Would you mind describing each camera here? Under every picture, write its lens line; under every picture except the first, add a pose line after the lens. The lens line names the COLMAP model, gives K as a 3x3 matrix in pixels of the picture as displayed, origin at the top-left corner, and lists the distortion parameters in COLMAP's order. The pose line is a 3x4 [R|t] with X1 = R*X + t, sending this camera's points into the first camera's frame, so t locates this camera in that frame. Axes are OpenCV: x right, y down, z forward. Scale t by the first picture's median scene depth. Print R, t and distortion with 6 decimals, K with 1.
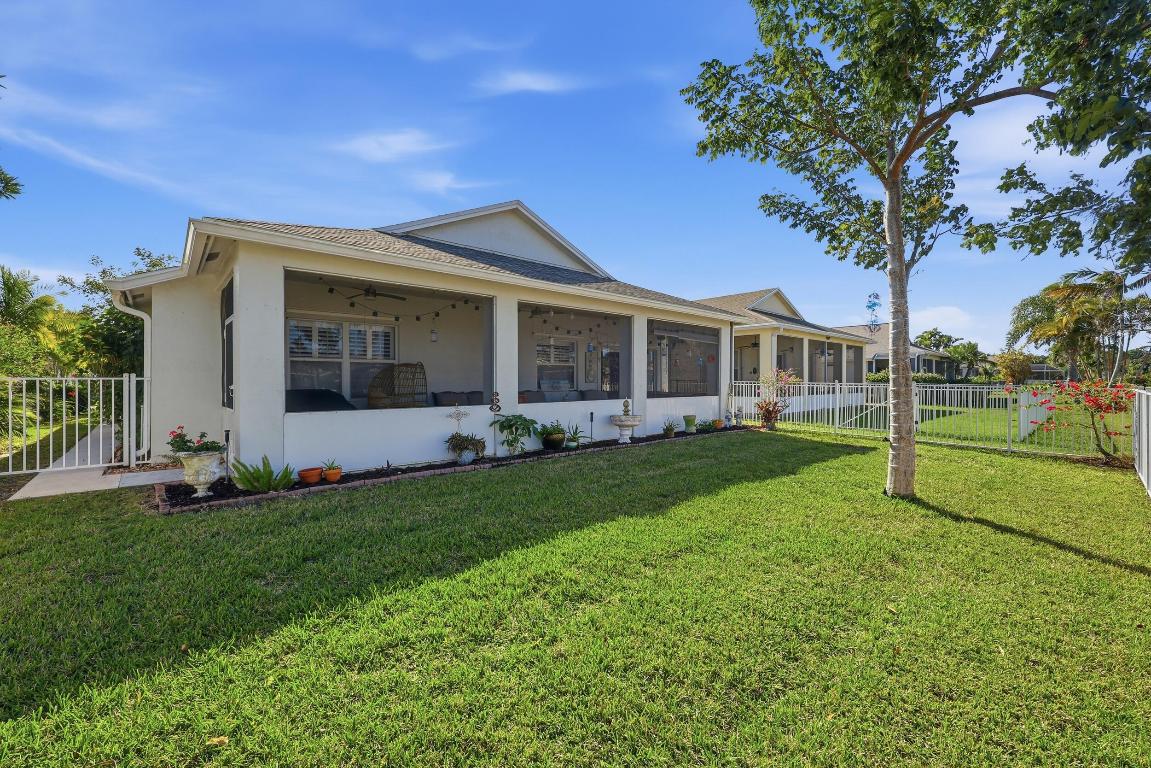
lens RADIAL K [[463.5, 0, 574.6], [0, 463.5, 381.4], [0, 0, 1]] dist [-0.000188, -0.000008]
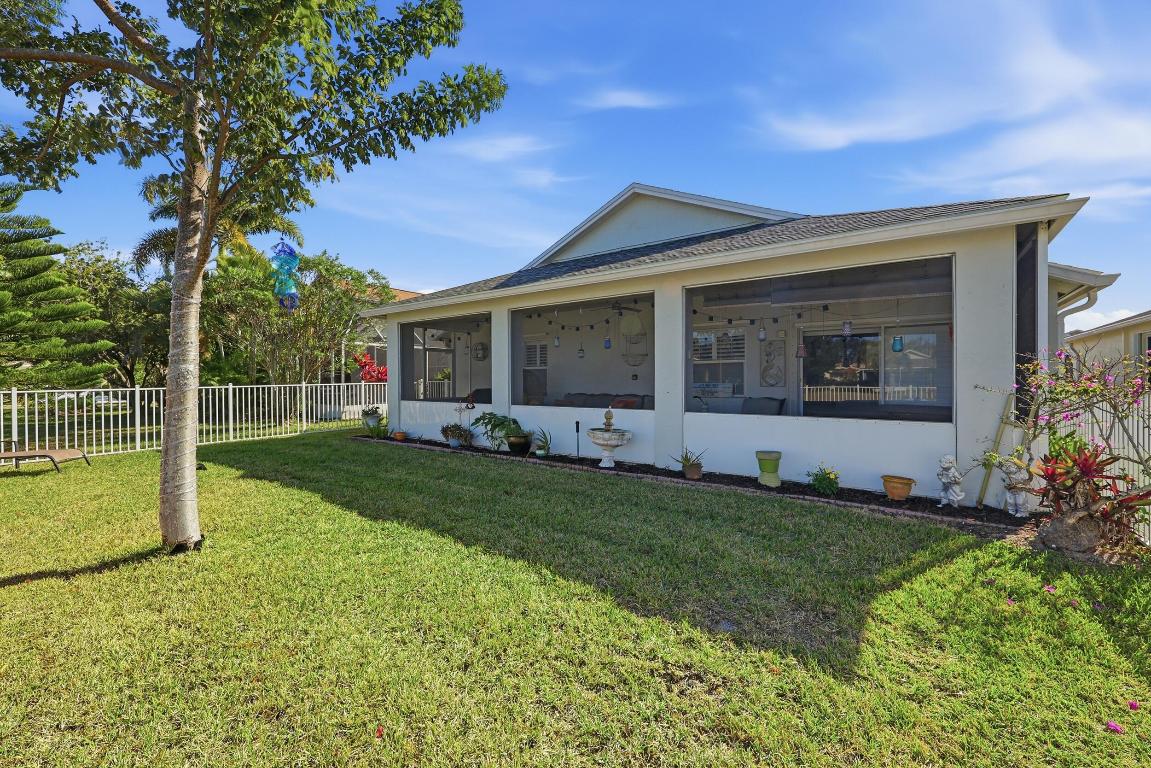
lens RADIAL K [[463.5, 0, 574.4], [0, 463.5, 383.8], [0, 0, 1]] dist [-0.000188, -0.000008]
pose [[0.193121, 0.001998, -0.981173, 0.826048], [-0.004043, 0.999991, 0.001240, -0.002153], [0.981167, 0.003727, 0.193127, 0.798886]]
